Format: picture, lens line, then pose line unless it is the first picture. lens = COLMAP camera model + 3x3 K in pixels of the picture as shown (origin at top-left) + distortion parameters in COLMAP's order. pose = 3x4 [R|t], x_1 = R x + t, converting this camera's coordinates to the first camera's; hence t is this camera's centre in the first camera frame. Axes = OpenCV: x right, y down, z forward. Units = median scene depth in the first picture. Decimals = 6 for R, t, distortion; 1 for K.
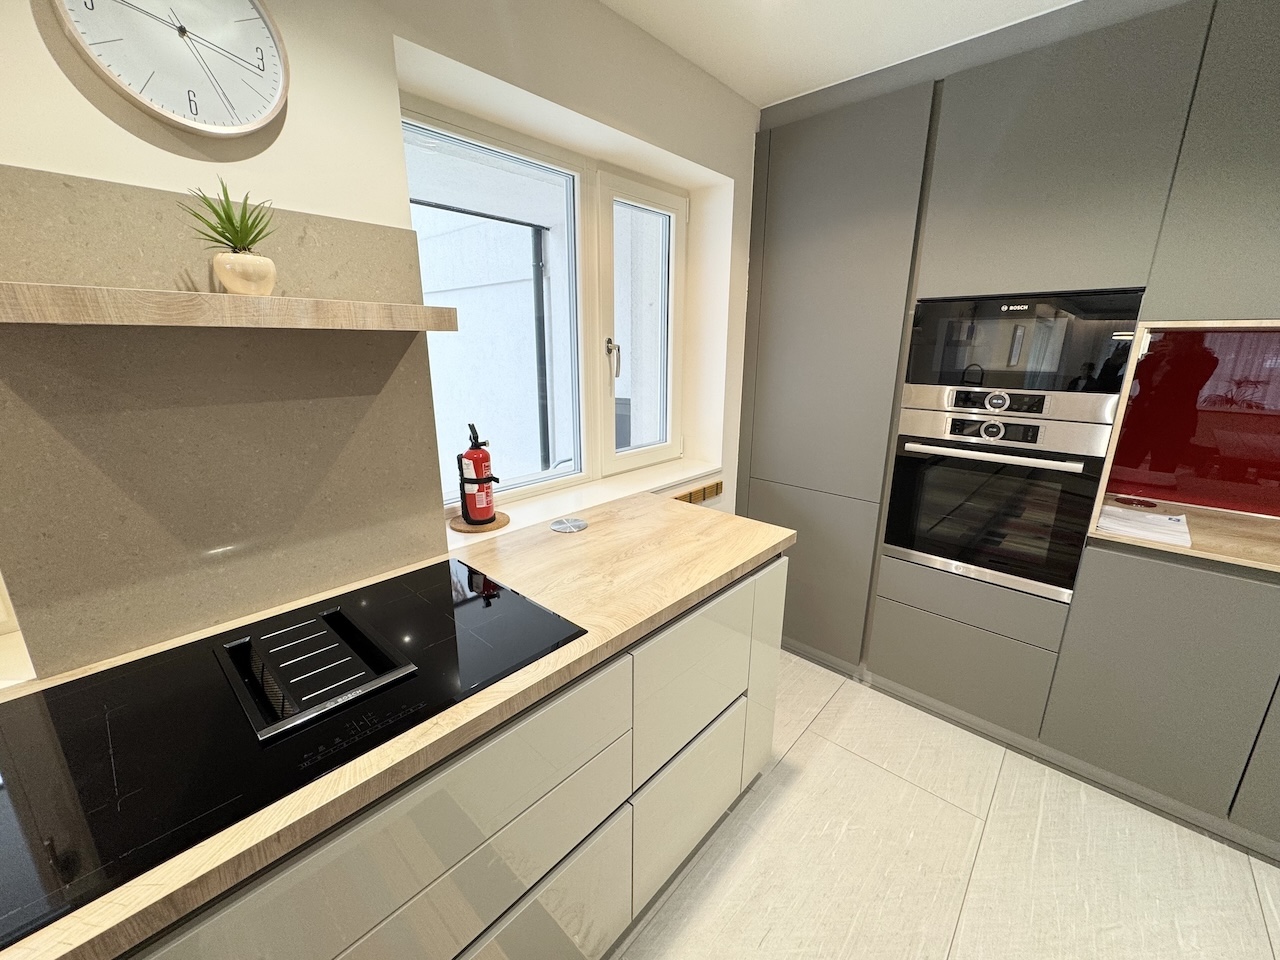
lens RADIAL K [[508.4, 0, 640.0], [0, 508.4, 480.0], [0, 0, 1]] dist [-0.000289, 0.000014]
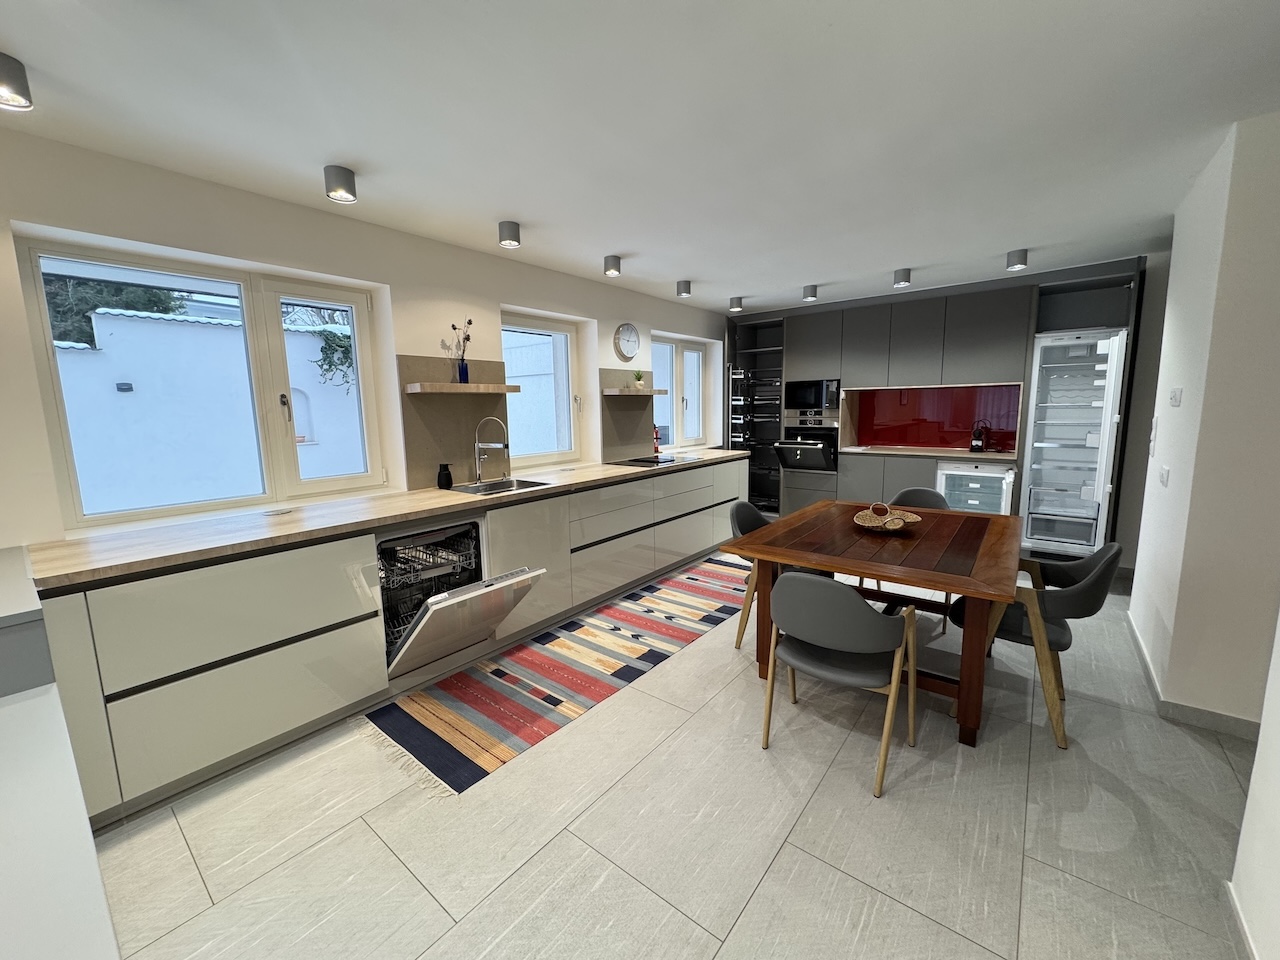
lens RADIAL K [[508.4, 0, 640.0], [0, 508.4, 480.0], [0, 0, 1]] dist [-0.000289, 0.000014]
pose [[0.997273, -0.031313, 0.066824, -0.588951], [0.038655, 0.993004, -0.111577, 0.580426], [-0.062862, 0.113856, 0.991506, -2.055502]]
